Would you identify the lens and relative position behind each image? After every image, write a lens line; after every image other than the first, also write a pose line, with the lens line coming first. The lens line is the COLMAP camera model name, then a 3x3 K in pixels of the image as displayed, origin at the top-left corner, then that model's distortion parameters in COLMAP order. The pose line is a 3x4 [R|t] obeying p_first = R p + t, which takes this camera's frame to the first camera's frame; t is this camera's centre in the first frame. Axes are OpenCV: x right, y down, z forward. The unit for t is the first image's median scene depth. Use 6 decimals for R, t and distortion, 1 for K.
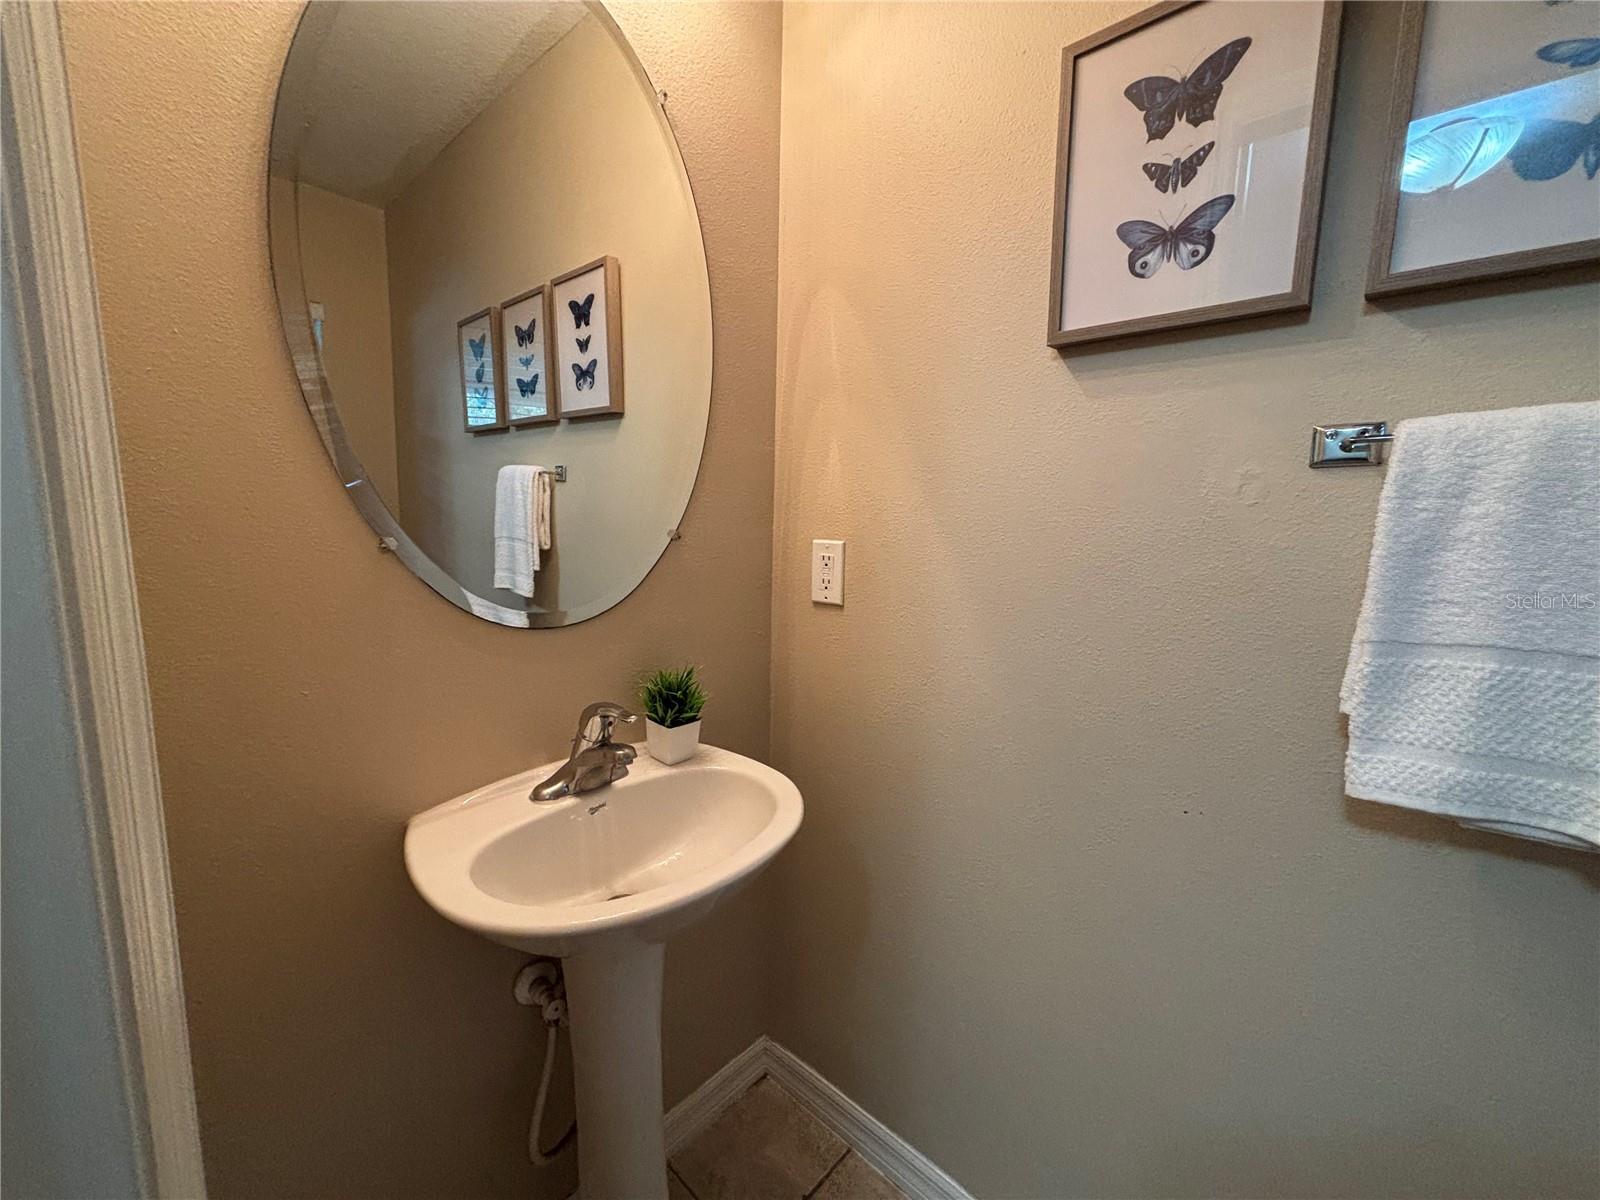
lens RADIAL K [[644.5, 0, 802.0], [0, 644.5, 591.7], [0, 0, 1]] dist [0.006666, -0.000098]
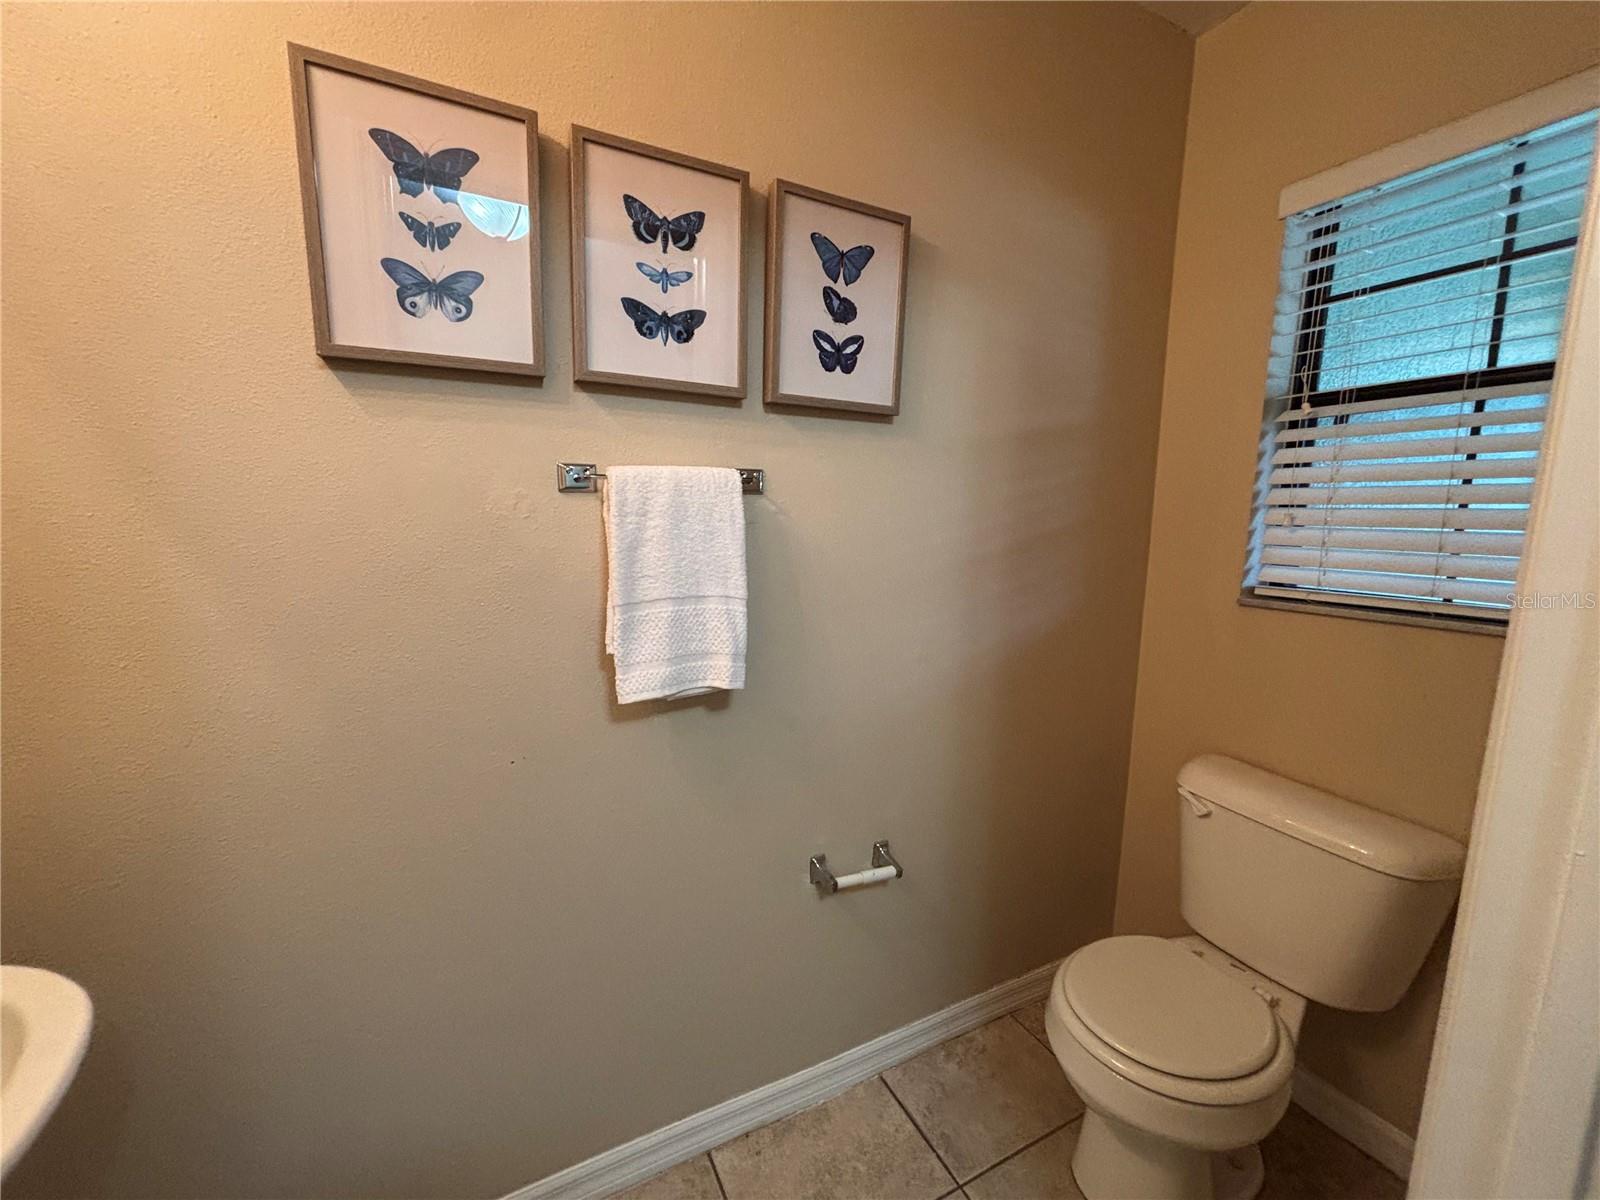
lens RADIAL K [[644.5, 0, 798.6], [0, 644.5, 600.3], [0, 0, 1]] dist [0.006666, -0.000098]
pose [[0.353496, -0.147299, 0.923766, -0.371990], [0.110560, 0.987182, 0.115104, -0.060383], [-0.928880, 0.061443, 0.365250, 0.005078]]
